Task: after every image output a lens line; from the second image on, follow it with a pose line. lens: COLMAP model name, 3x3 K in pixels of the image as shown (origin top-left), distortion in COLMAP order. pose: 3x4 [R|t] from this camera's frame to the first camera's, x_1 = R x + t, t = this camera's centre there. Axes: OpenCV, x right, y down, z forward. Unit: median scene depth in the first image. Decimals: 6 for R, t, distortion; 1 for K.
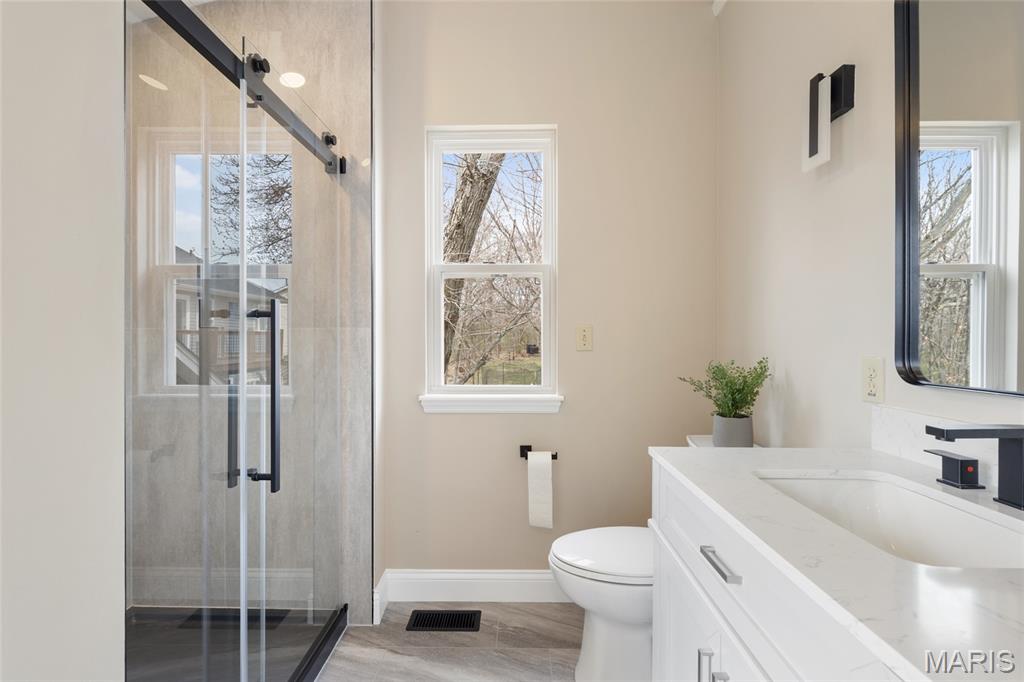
lens RADIAL K [[467.3, 0, 512.1], [0, 467.3, 337.5], [0, 0, 1]] dist [-0.001616, -0.000081]
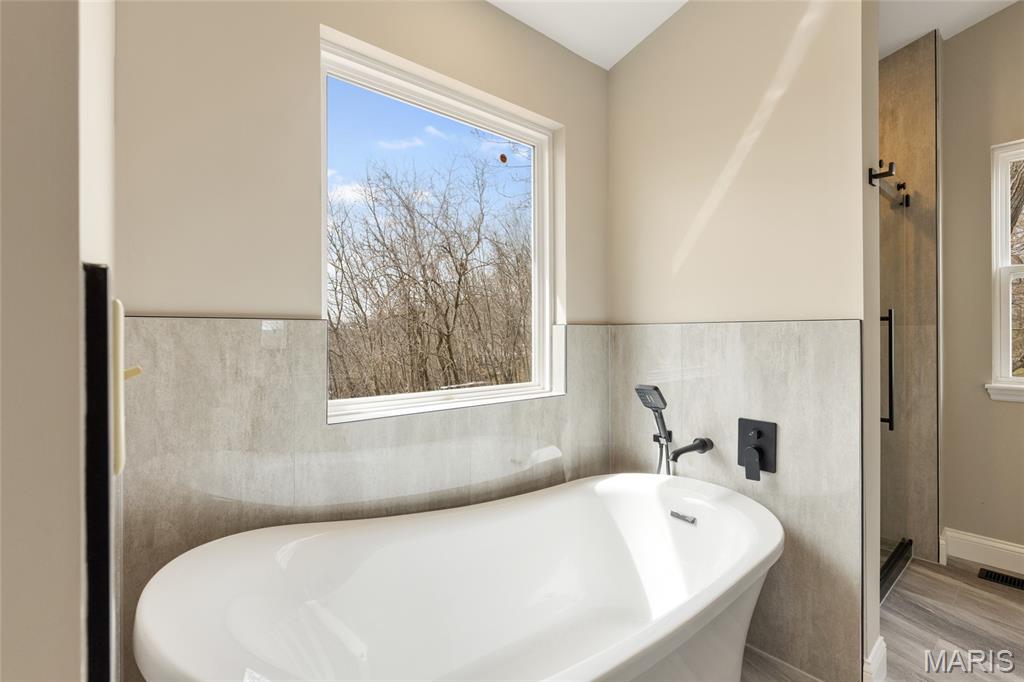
lens RADIAL K [[467.3, 0, 503.2], [0, 467.3, 335.5], [0, 0, 1]] dist [-0.001616, -0.000081]
pose [[0.648465, -0.001877, -0.761242, -0.103539], [0.003052, 0.999995, 0.000134, 0.002286], [0.761238, -0.002411, 0.648468, -0.692076]]
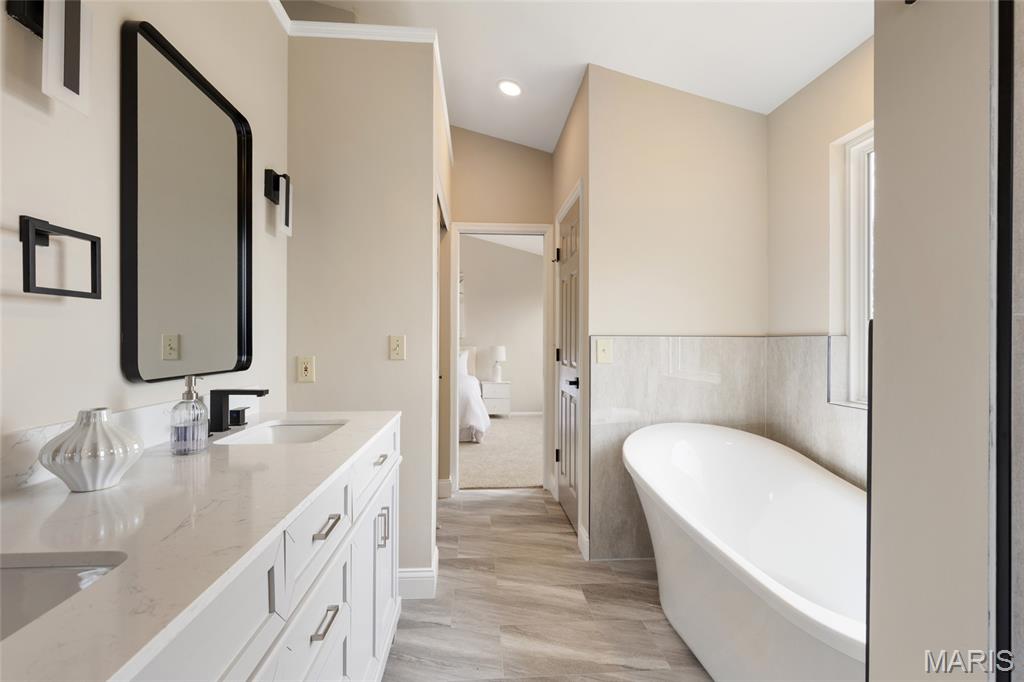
lens RADIAL K [[467.3, 0, 510.4], [0, 467.3, 343.1], [0, 0, 1]] dist [-0.001616, -0.000081]
pose [[-0.995627, -0.003773, -0.093340, 0.151223], [-0.003793, 0.999993, 0.000036, -0.005630], [0.093339, 0.000390, -0.995634, 1.702686]]
